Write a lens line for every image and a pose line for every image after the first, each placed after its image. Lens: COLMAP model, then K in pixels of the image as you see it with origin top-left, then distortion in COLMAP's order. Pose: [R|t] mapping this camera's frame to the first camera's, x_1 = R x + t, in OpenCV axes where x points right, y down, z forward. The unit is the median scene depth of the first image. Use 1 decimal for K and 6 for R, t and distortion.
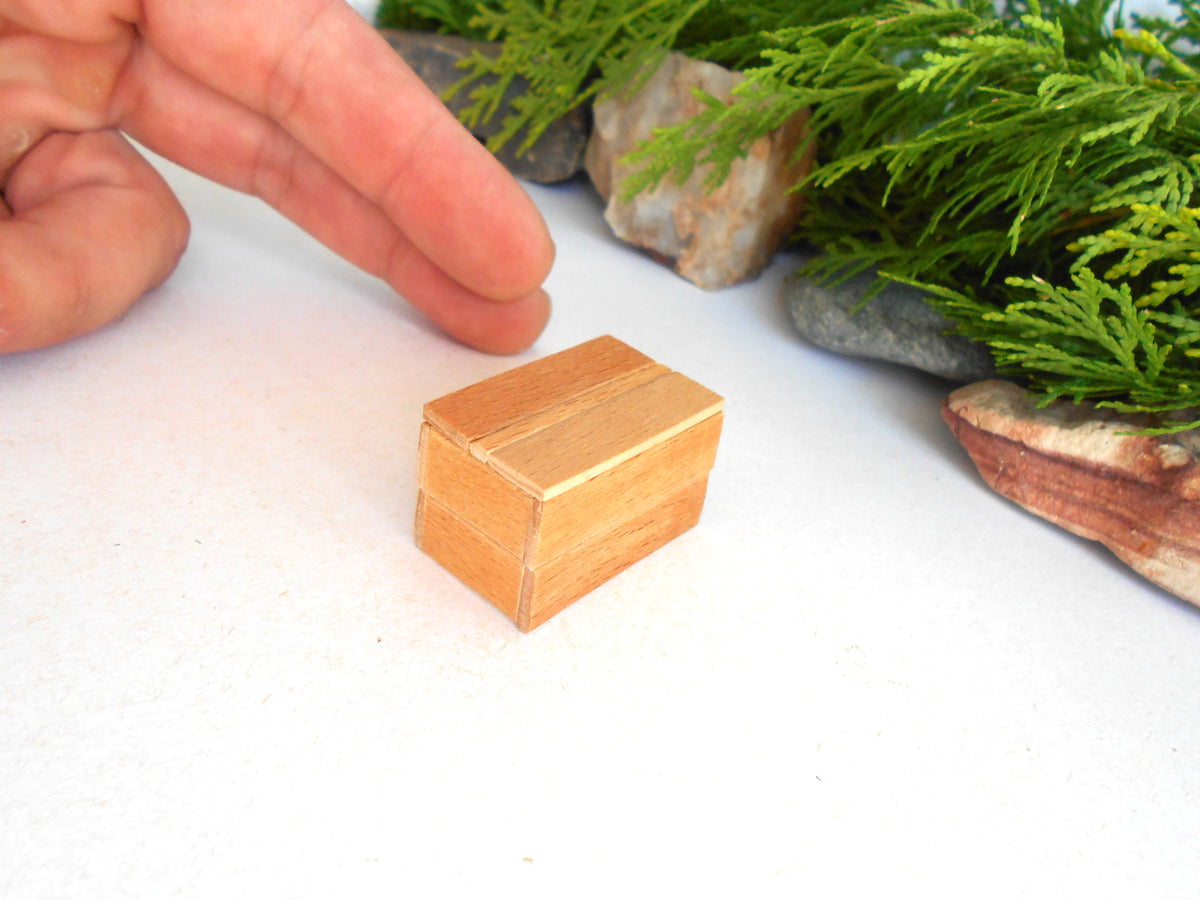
lens RADIAL K [[1038.5, 0, 600.0], [0, 1038.5, 450.0], [0, 0, 1]] dist [-0.007106, 0.002685]
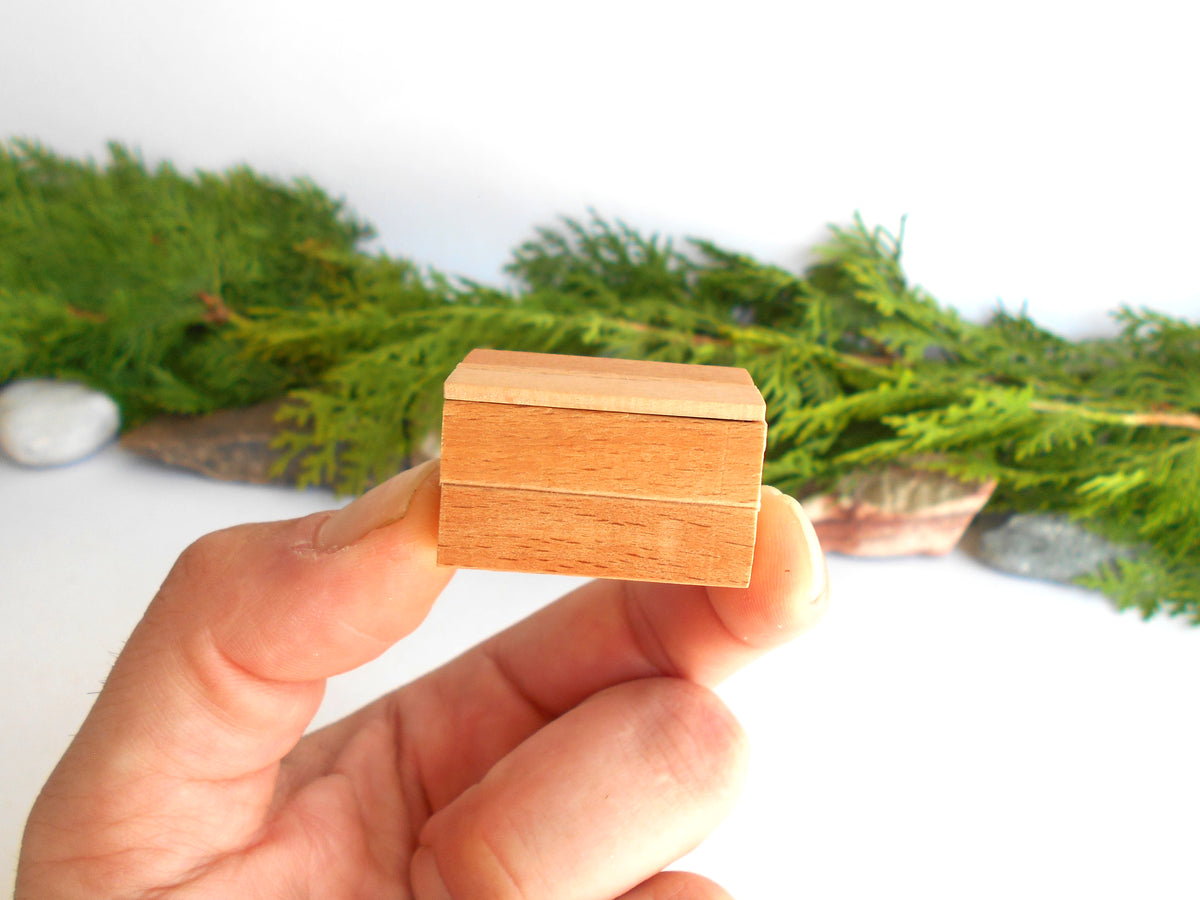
lens RADIAL K [[1018.5, 0, 600.0], [0, 1018.5, 450.0], [0, 0, 1]] dist [-0.014338, 0.007265]
pose [[0.768170, -0.496935, 0.403696, -0.557918], [0.477919, 0.864634, 0.154927, -0.595156], [-0.426038, 0.073924, 0.901680, -0.596747]]
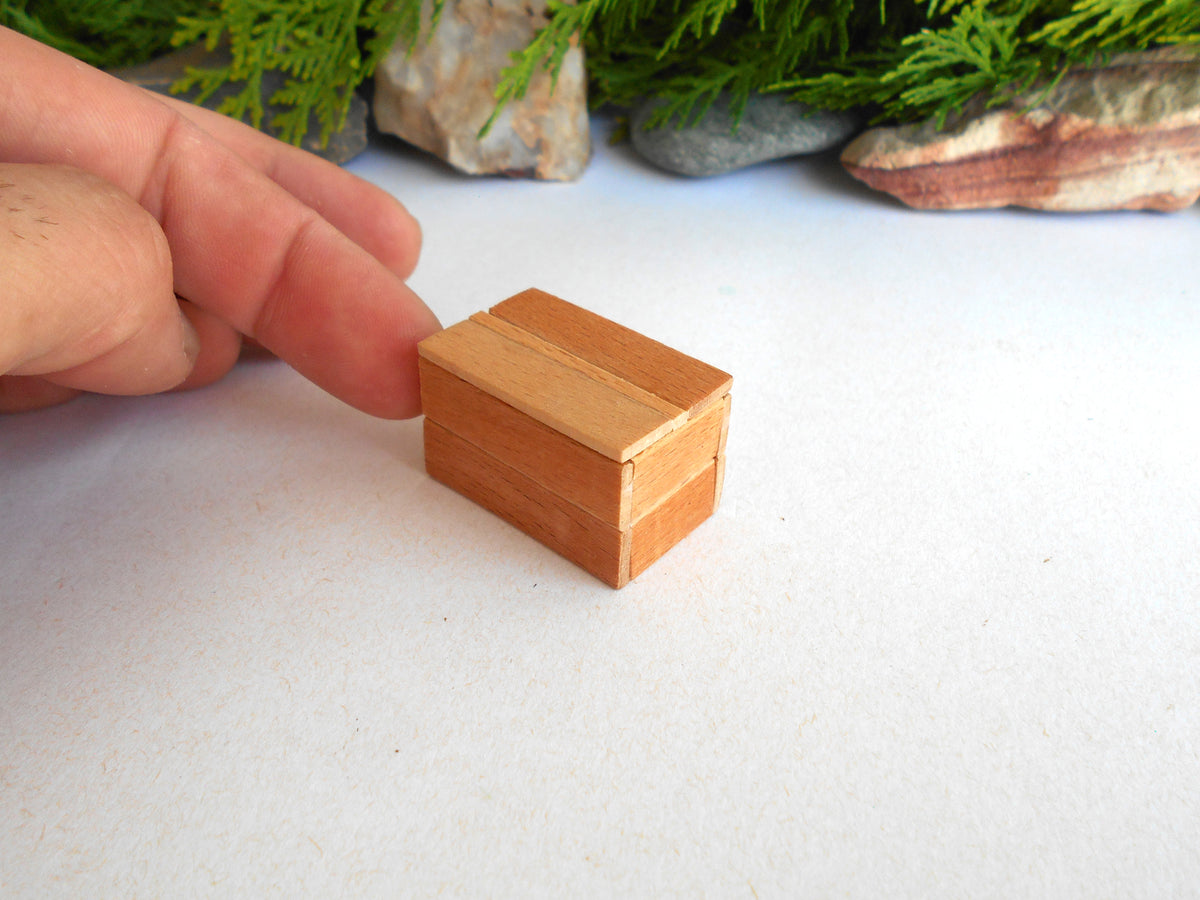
lens RADIAL K [[1022.0, 0, 595.0], [0, 1022.0, 448.4], [0, 0, 1]] dist [-0.019641, 0.015476]
pose [[0.774216, -0.523852, 0.355202, -0.541929], [0.485327, 0.851597, 0.198091, -0.157851], [-0.406259, 0.019023, 0.913560, 0.039968]]
